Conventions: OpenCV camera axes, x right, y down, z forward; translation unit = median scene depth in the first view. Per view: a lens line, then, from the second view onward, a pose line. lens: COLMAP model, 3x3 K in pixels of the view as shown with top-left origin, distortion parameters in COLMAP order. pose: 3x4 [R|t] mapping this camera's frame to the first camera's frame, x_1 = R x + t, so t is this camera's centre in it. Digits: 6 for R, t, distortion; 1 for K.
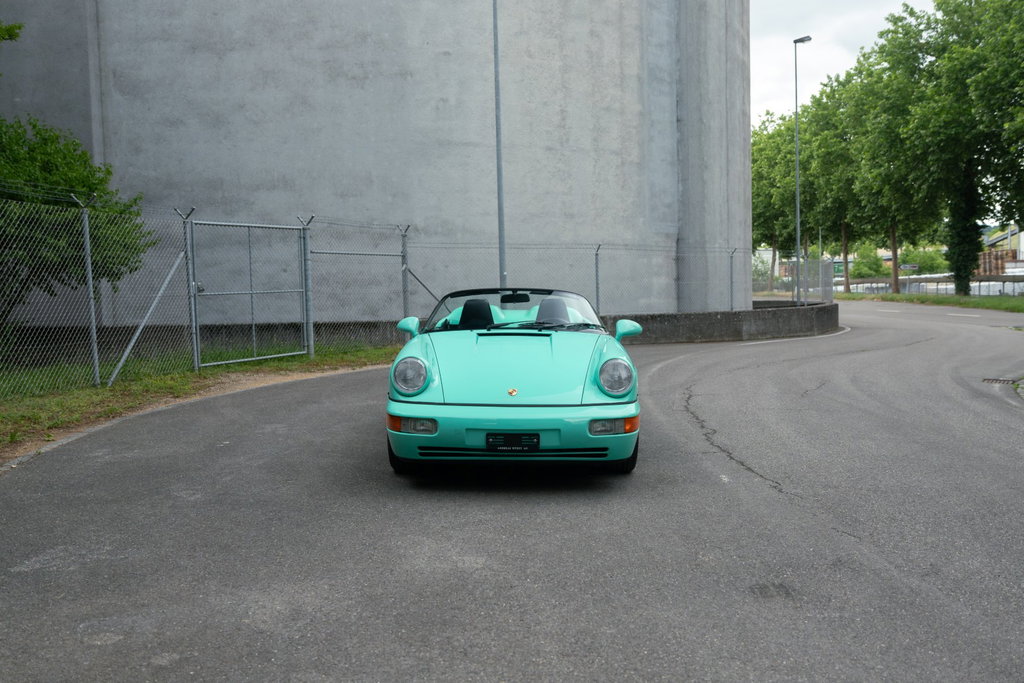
lens RADIAL K [[897.0, 0, 517.3], [0, 897.0, 337.9], [0, 0, 1]] dist [-0.012267, -0.000275]
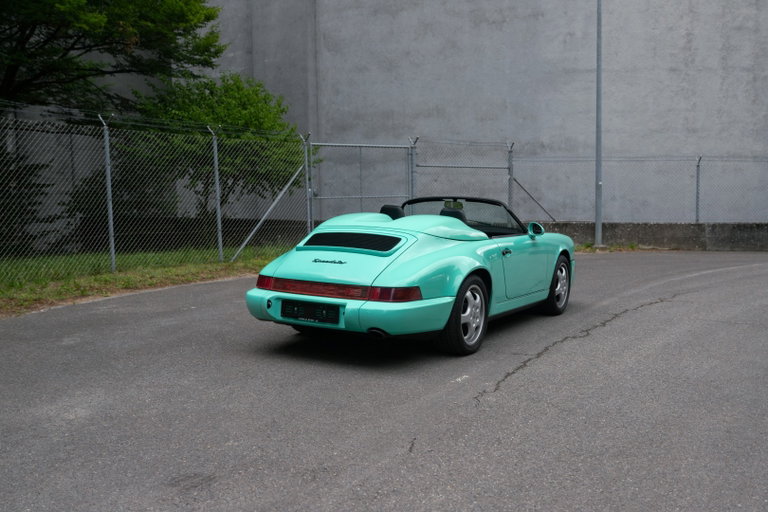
lens RADIAL K [[714.5, 0, 384.0], [0, 714.5, 256.0], [0, 0, 1]] dist [-0.003238, -0.004357]
pose [[0.887872, 0.049786, -0.457388, 0.146609], [-0.036009, 0.998598, 0.038795, -0.004443], [0.458679, -0.017974, 0.888420, 0.060396]]
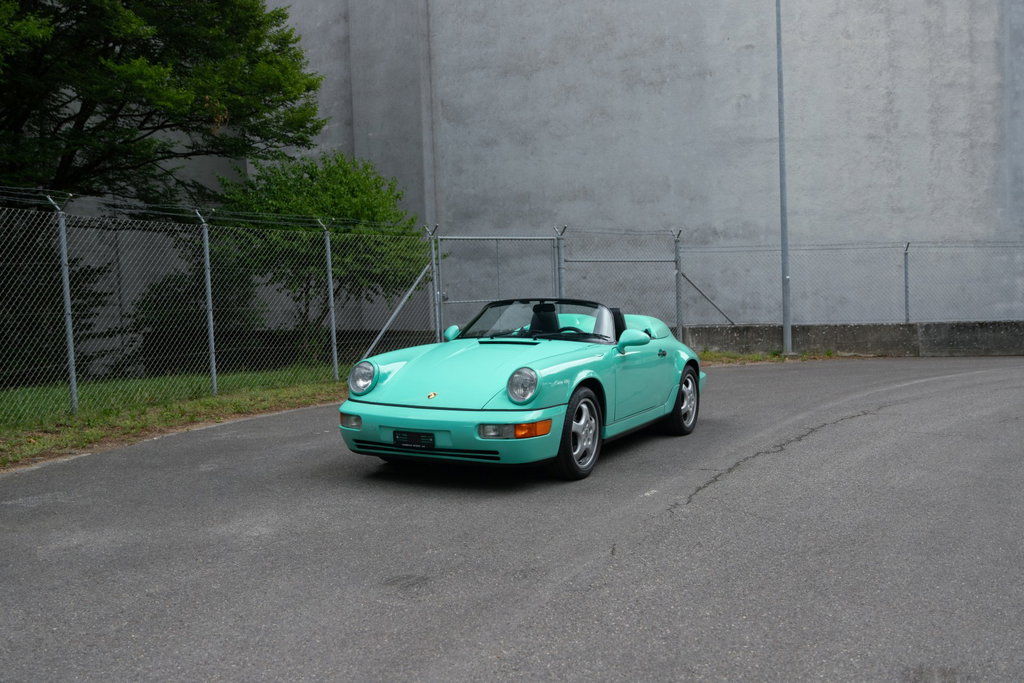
lens RADIAL K [[929.8, 0, 512.9], [0, 929.8, 344.4], [0, 0, 1]] dist [-0.011117, 0.003687]
pose [[0.891181, 0.015226, -0.453392, 0.154533], [-0.014646, 0.999881, 0.004790, -0.002272], [0.453411, 0.002372, 0.891299, 0.008051]]
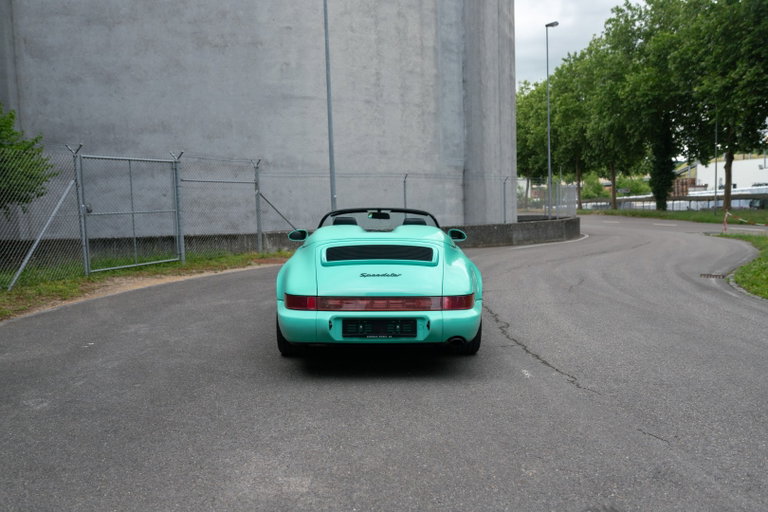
lens RADIAL K [[642.6, 0, 384.4], [0, 642.6, 257.2], [0, 0, 1]] dist [-0.021225, 0.015125]
pose [[0.998153, -0.011439, 0.059664, 0.001127], [0.010139, 0.999706, 0.022035, -0.002970], [-0.059898, -0.021389, 0.997975, 0.055654]]
